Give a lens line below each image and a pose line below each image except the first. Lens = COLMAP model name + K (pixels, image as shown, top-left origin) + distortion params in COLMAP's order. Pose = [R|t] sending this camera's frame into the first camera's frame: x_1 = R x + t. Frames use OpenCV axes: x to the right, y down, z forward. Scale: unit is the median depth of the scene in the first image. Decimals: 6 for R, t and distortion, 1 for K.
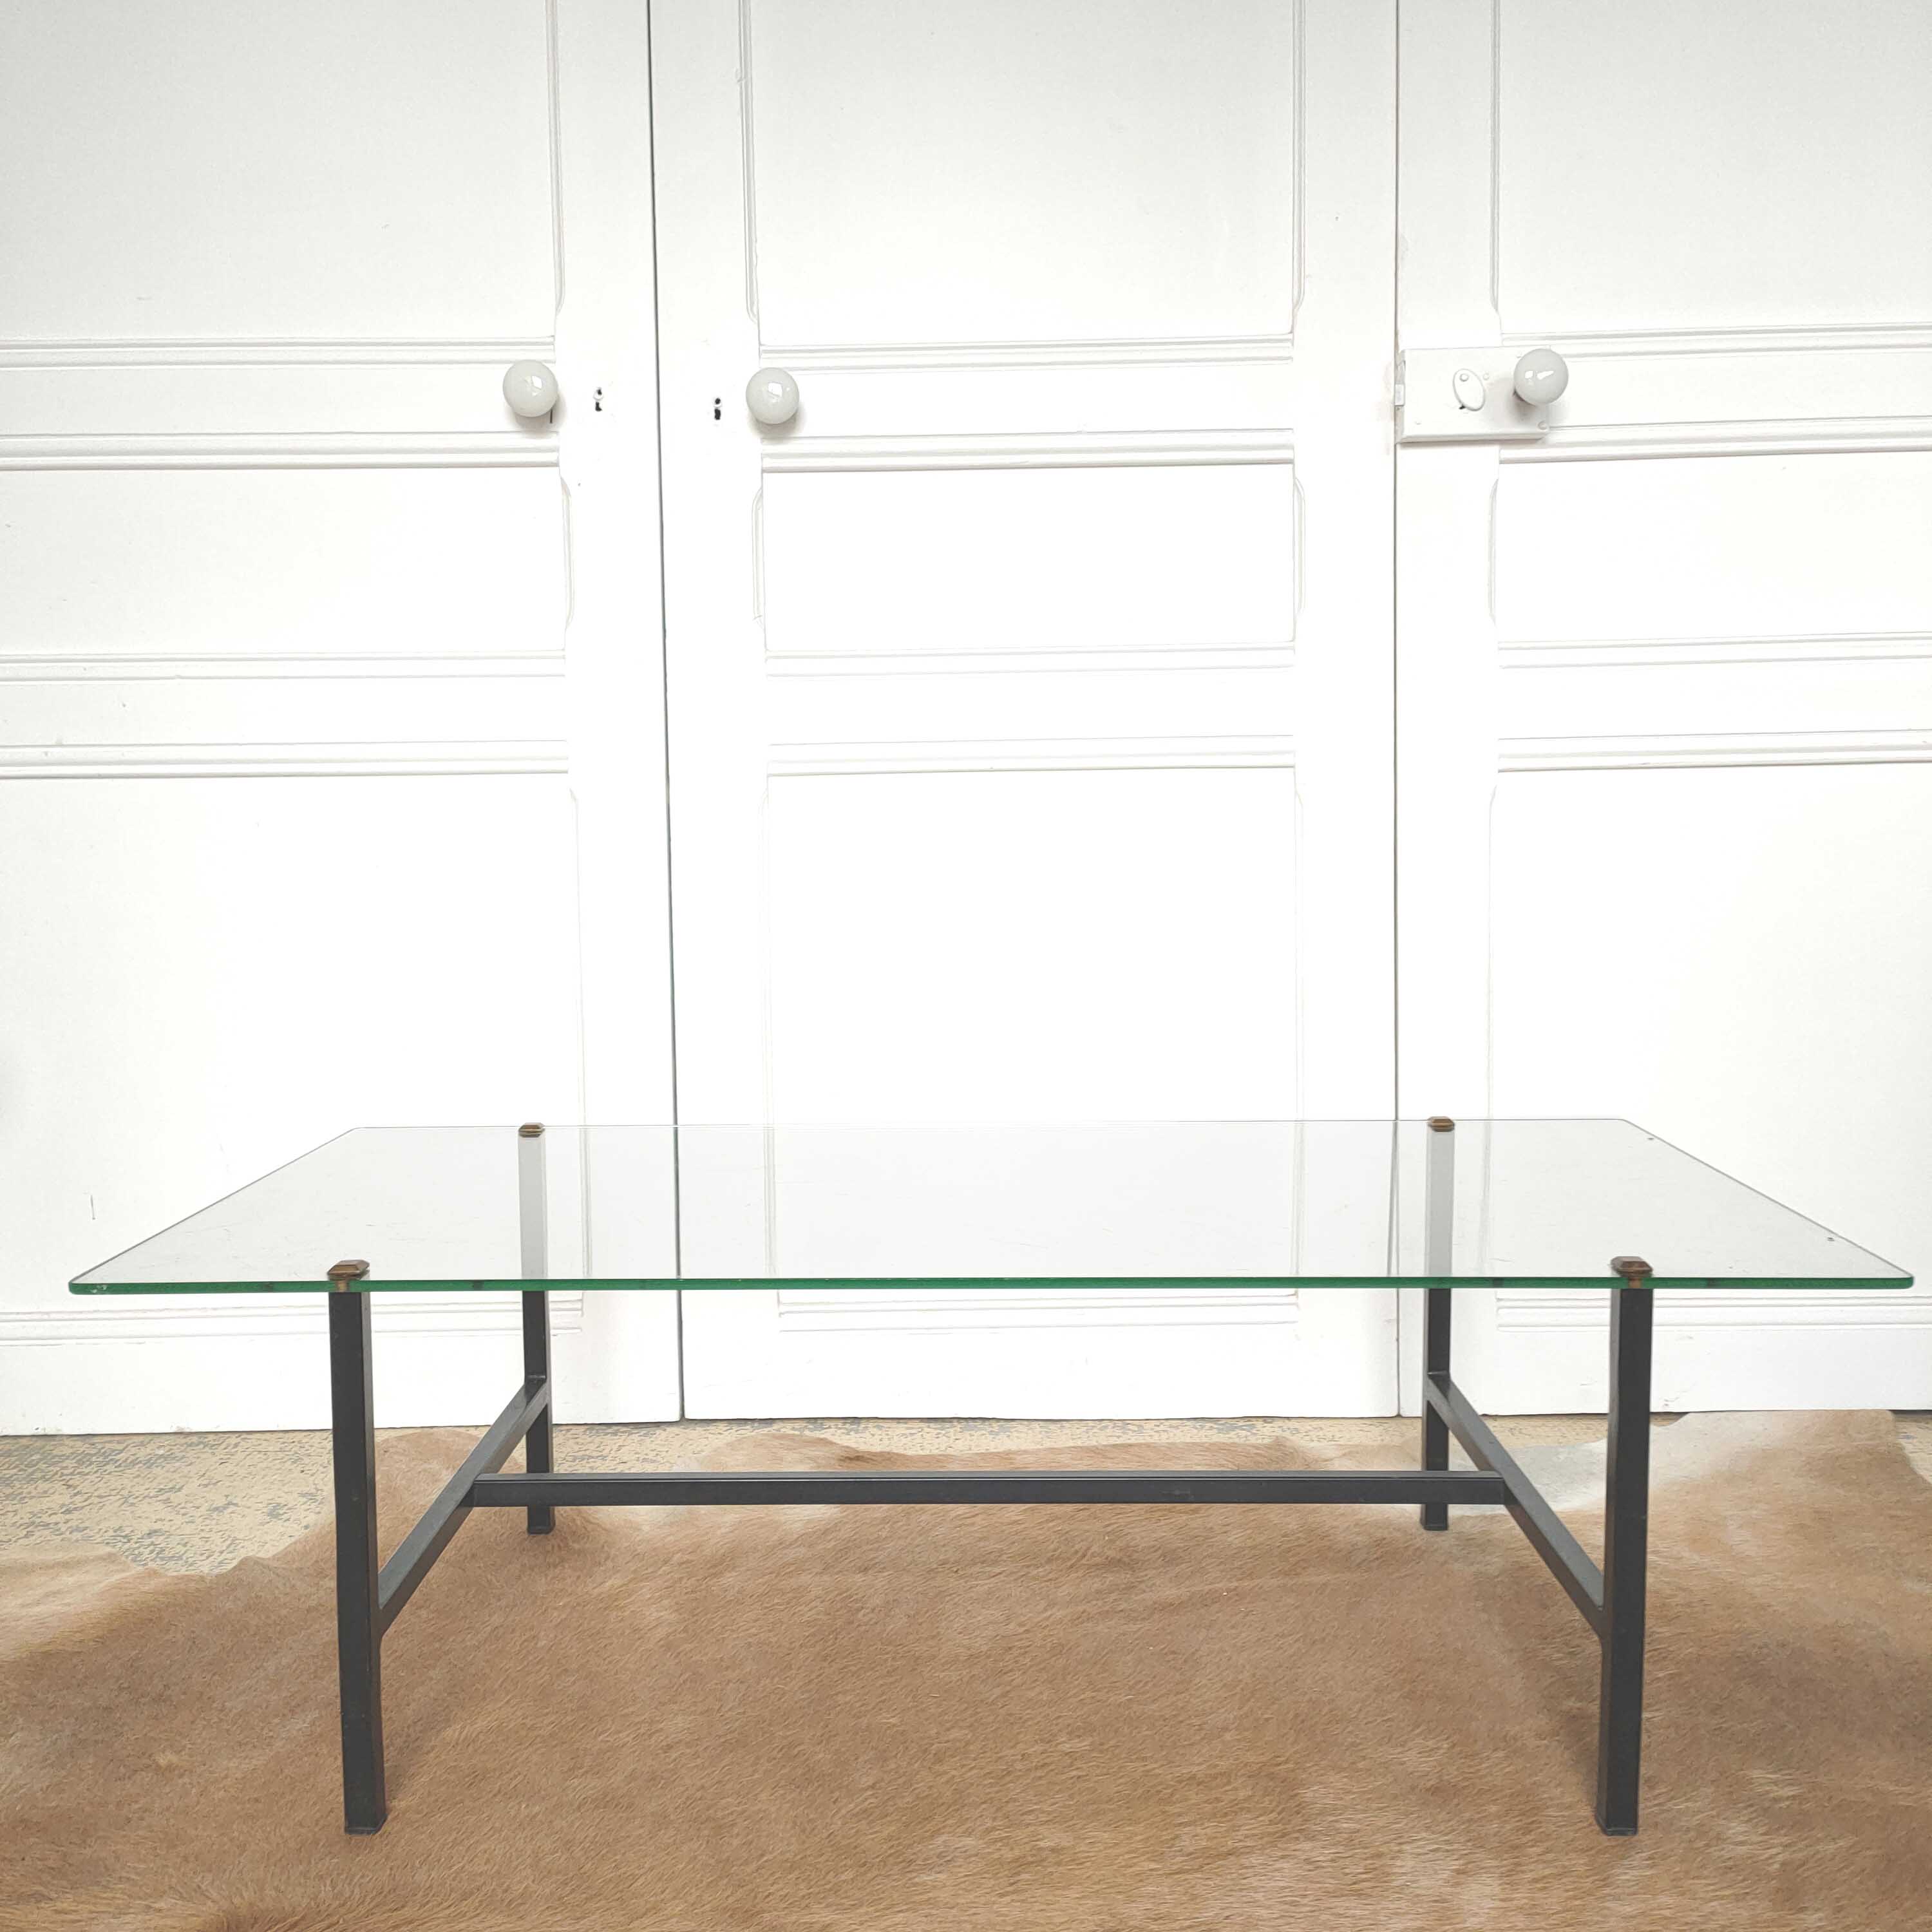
lens RADIAL K [[2034.0, 0, 968.7], [0, 2034.0, 970.8], [0, 0, 1]] dist [0.114462, -0.186013]
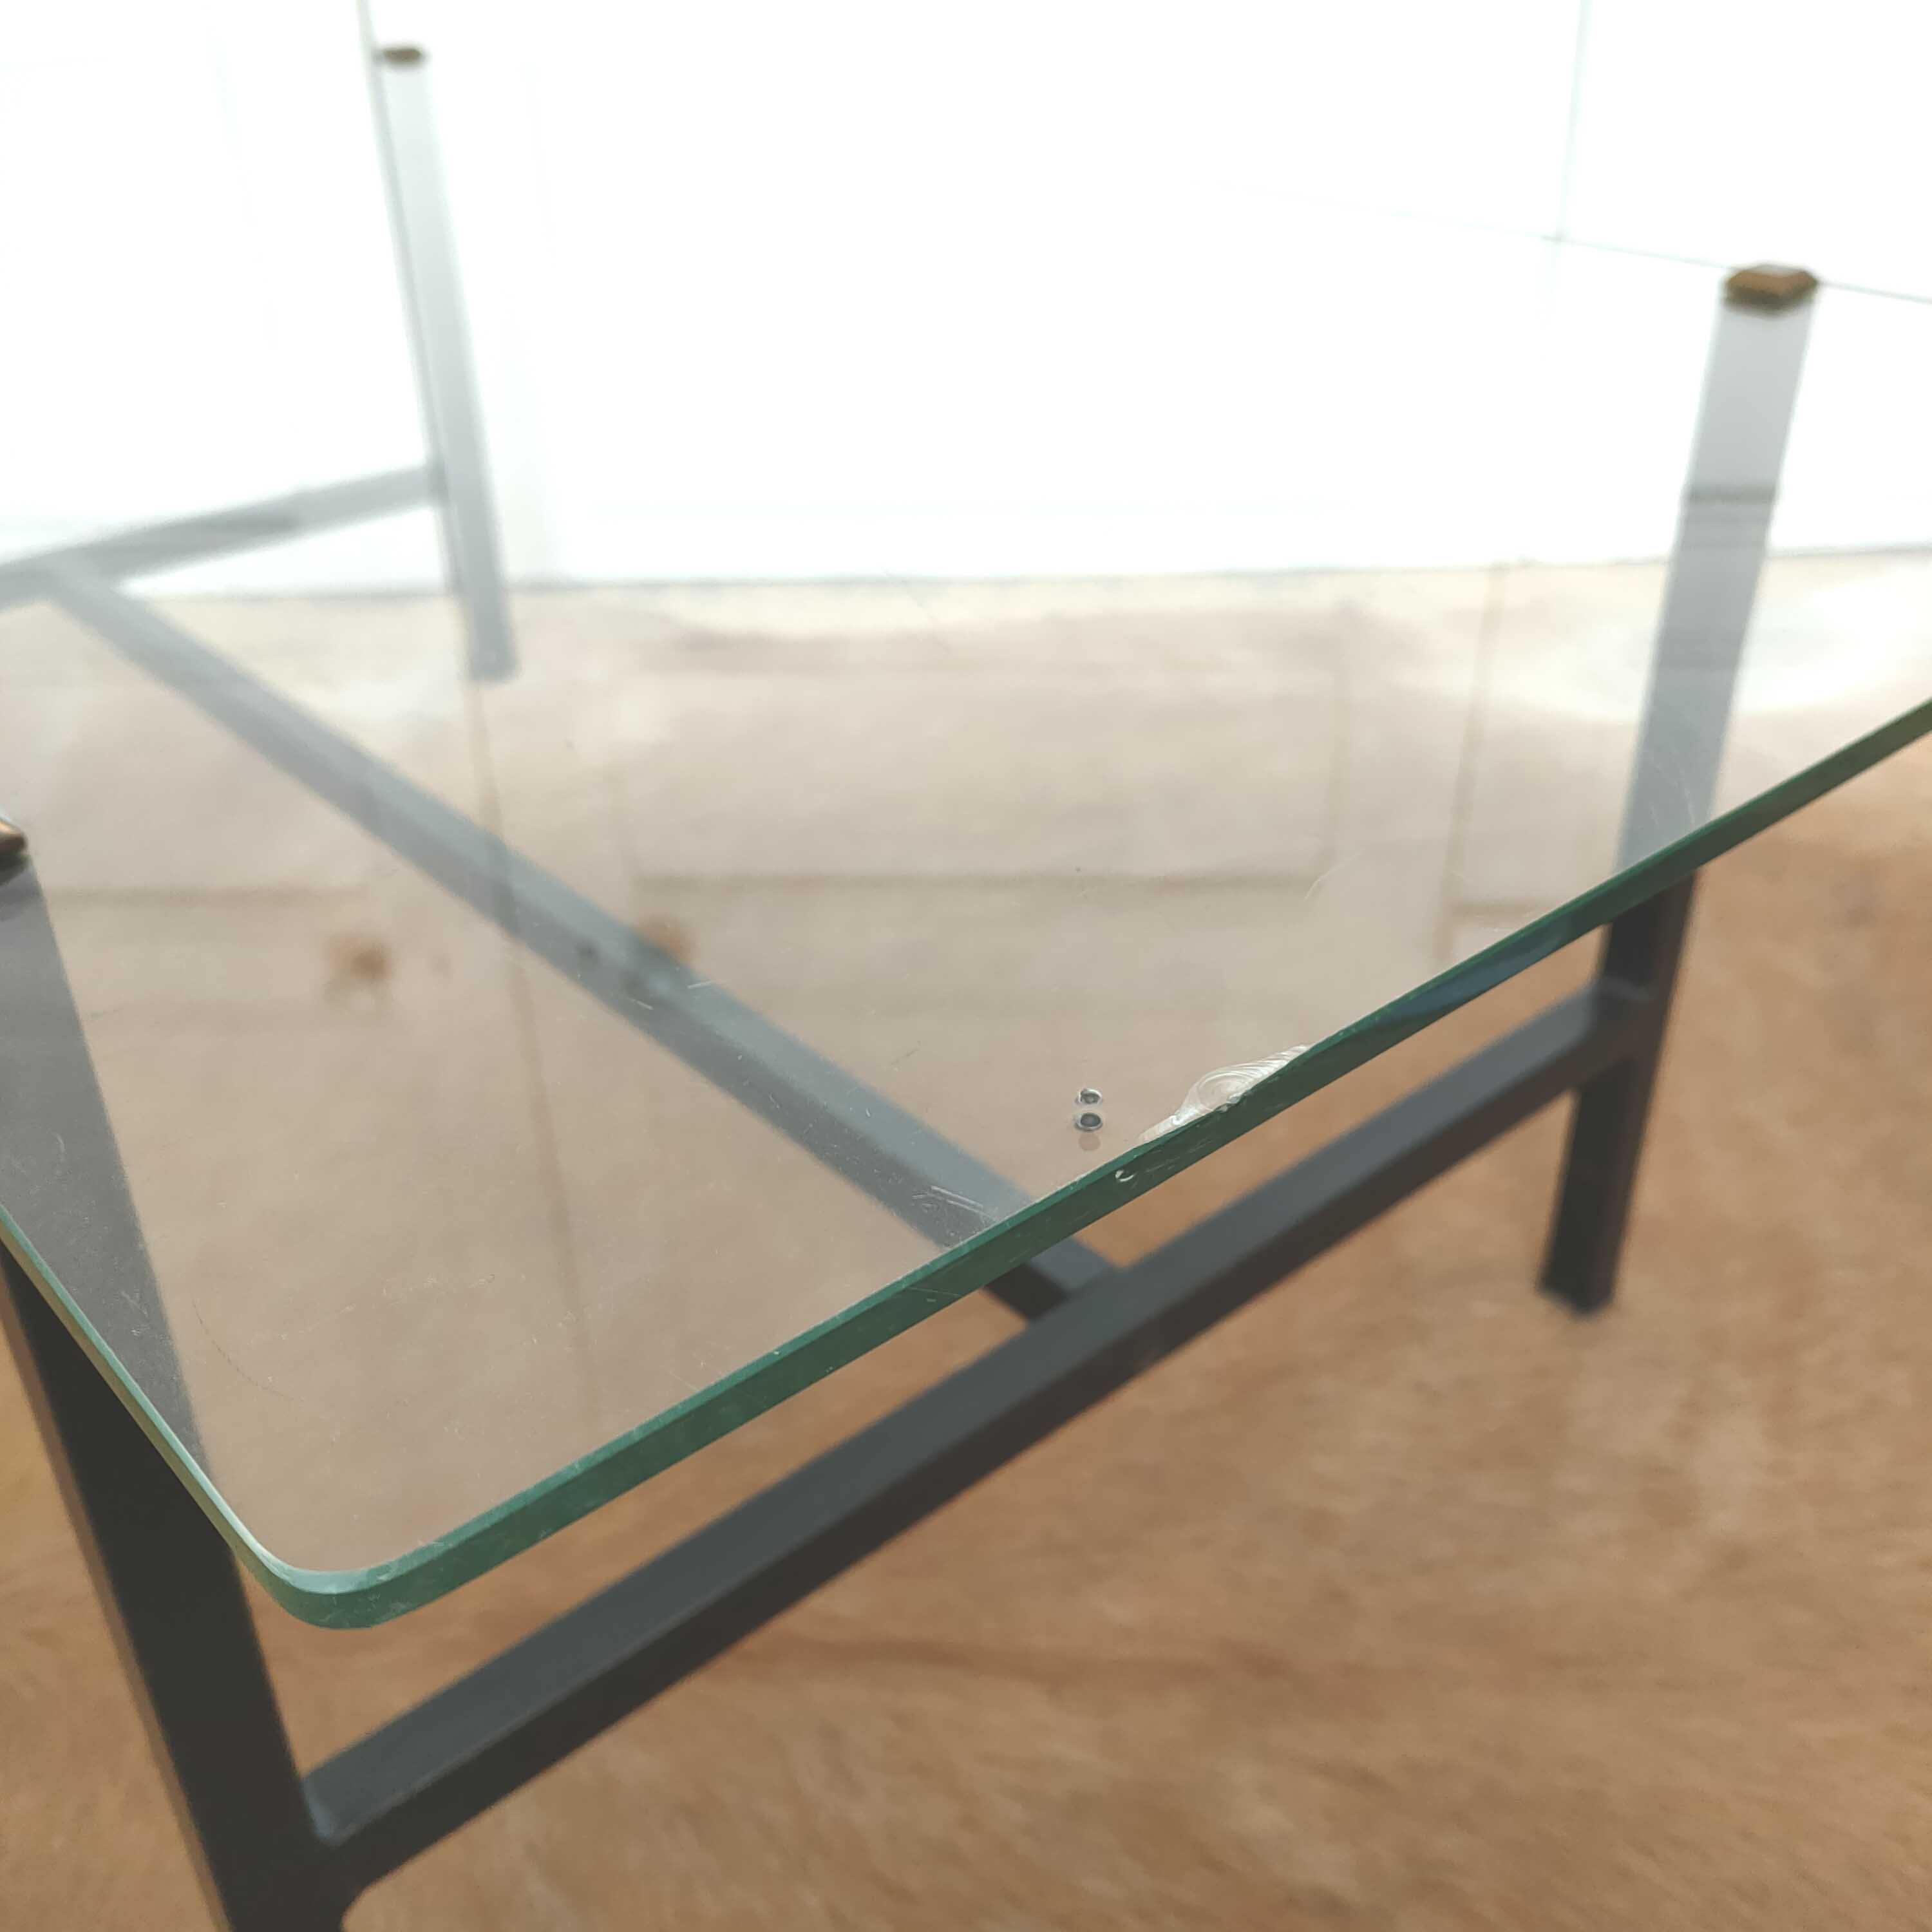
lens RADIAL K [[2048.3, 0, 973.6], [0, 2048.3, 1001.2], [0, 0, 1]] dist [0.079680, -0.069926]
pose [[0.999880, -0.015276, 0.002603, 0.032455], [0.012706, 0.904356, 0.426590, 0.069513], [-0.008870, -0.426506, 0.904441, 0.406974]]
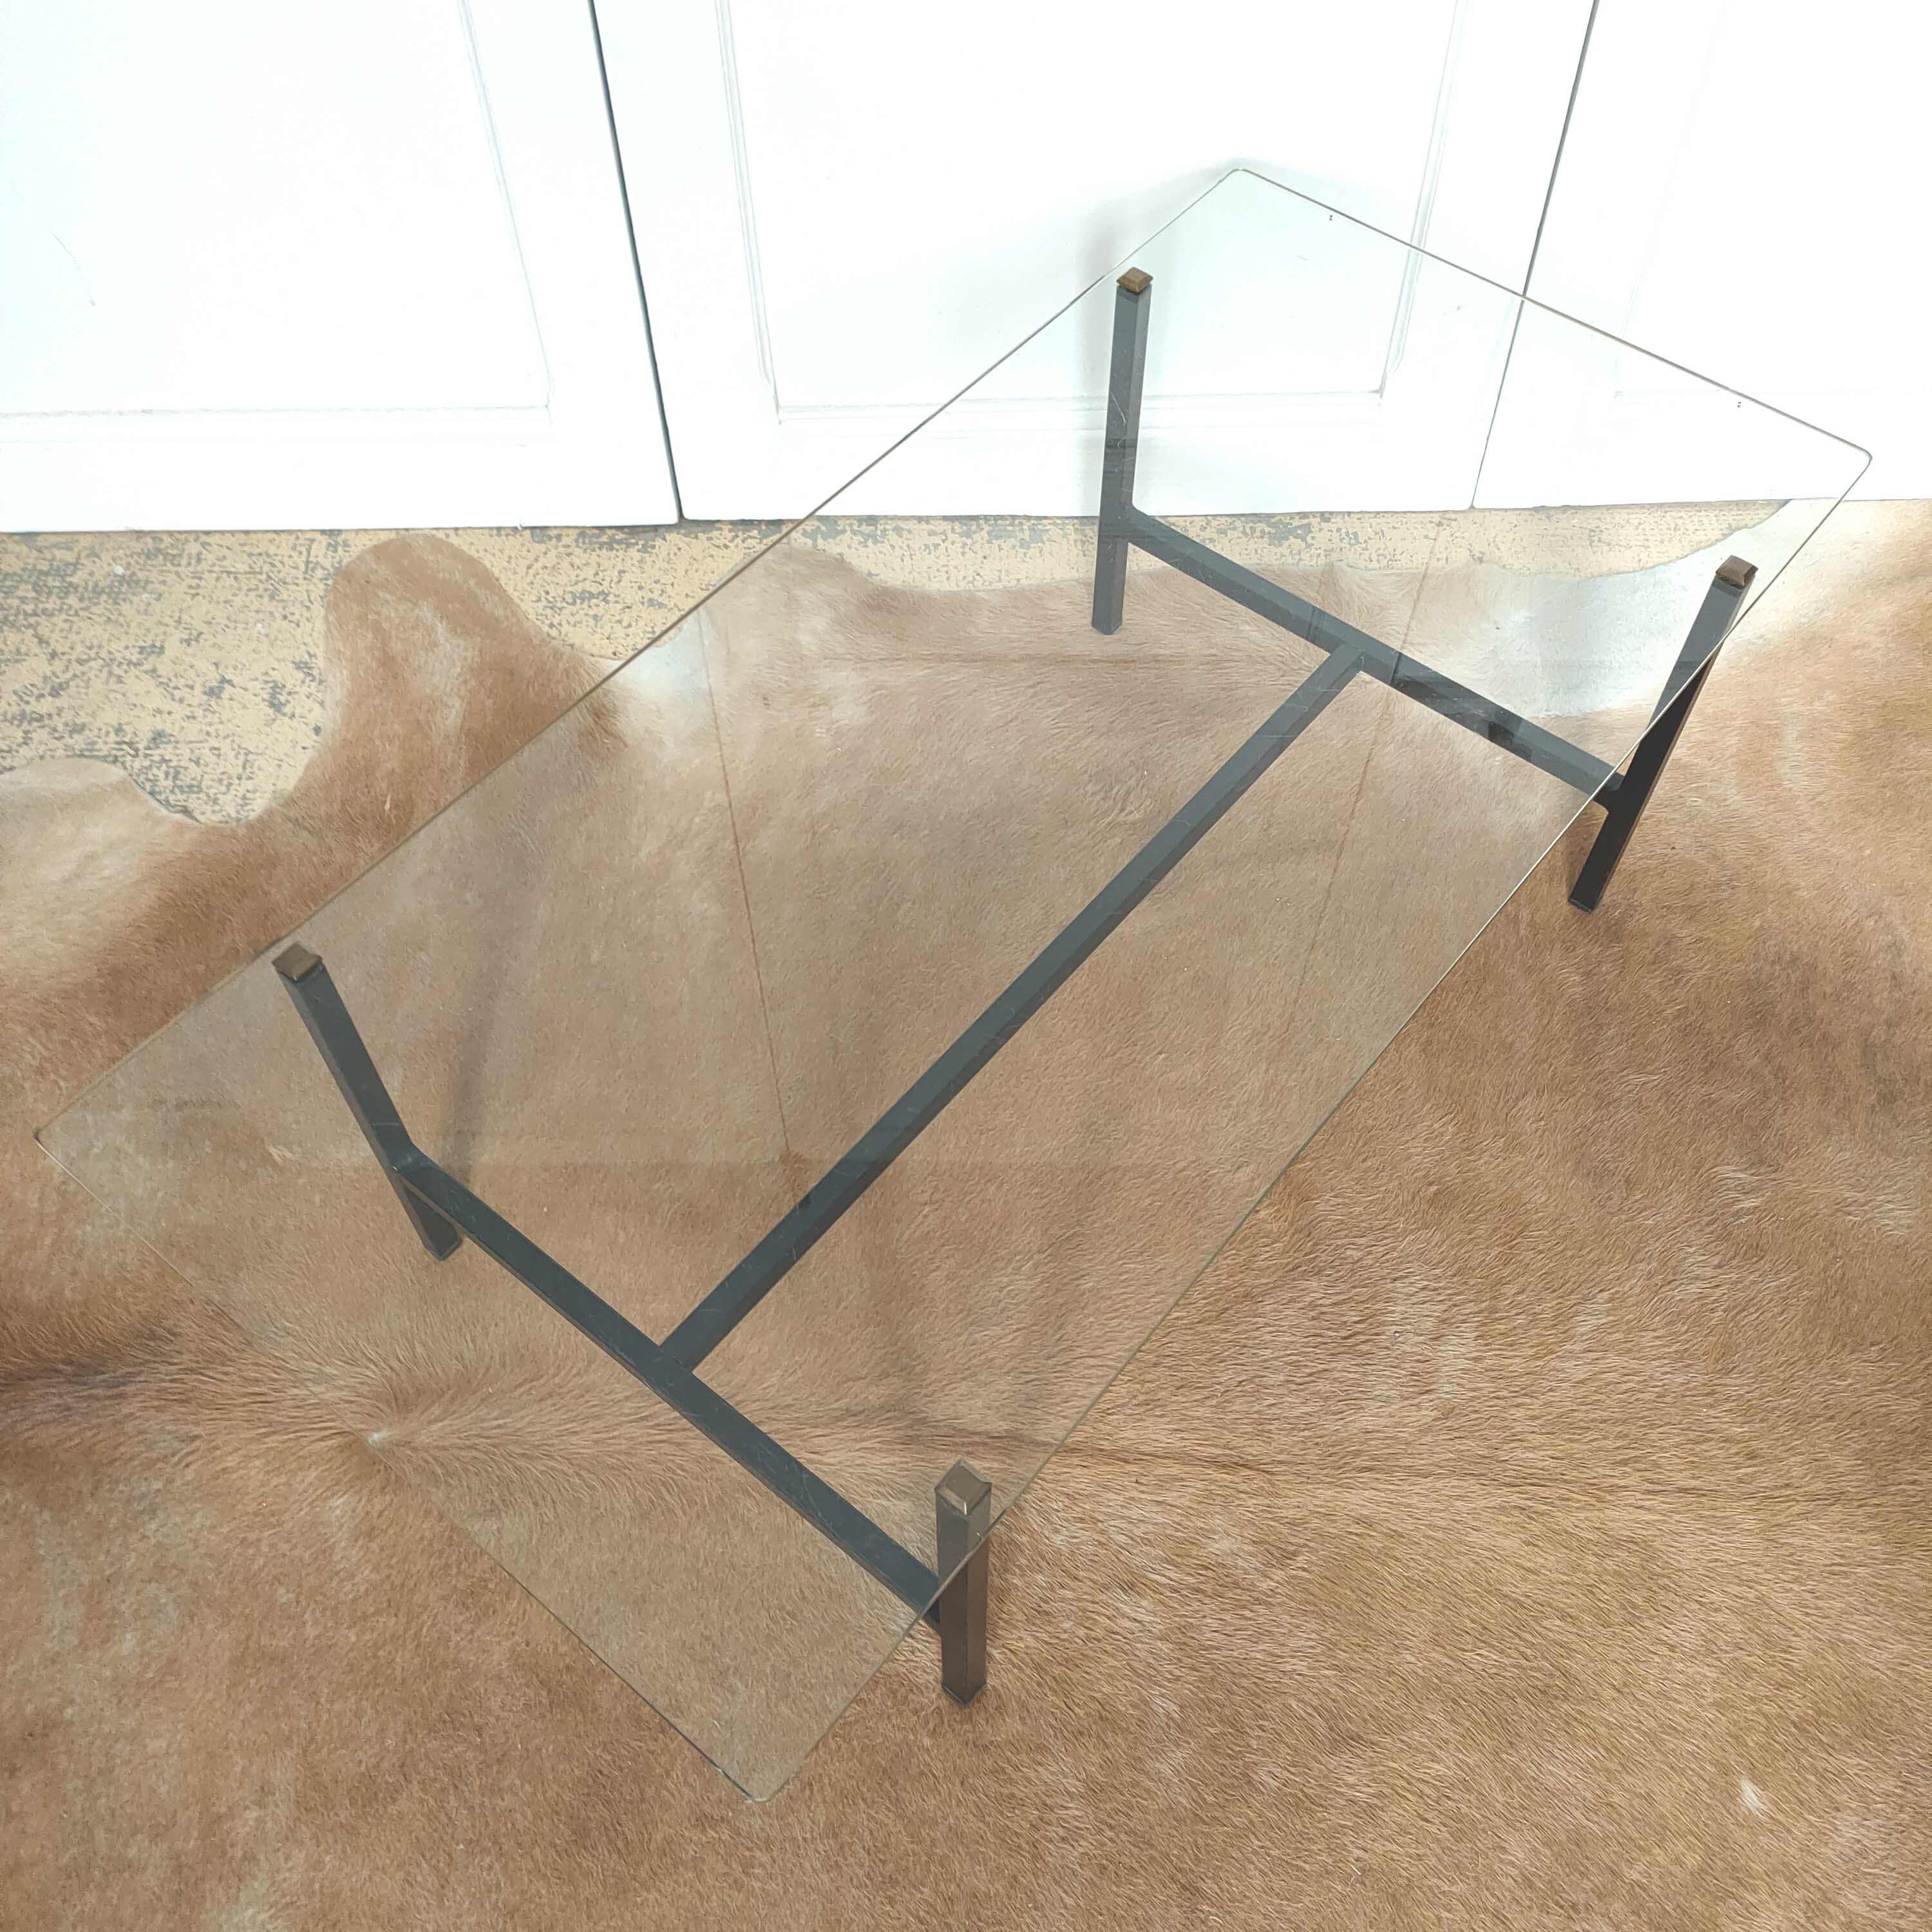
lens RADIAL K [[2048.3, 0, 973.6], [0, 2048.3, 1001.2], [0, 0, 1]] dist [0.079680, -0.069926]
pose [[0.999877, -0.013761, 0.007584, -0.024607], [0.002689, 0.625396, 0.780303, -0.439787], [-0.015481, -0.780186, 0.625356, 0.318392]]
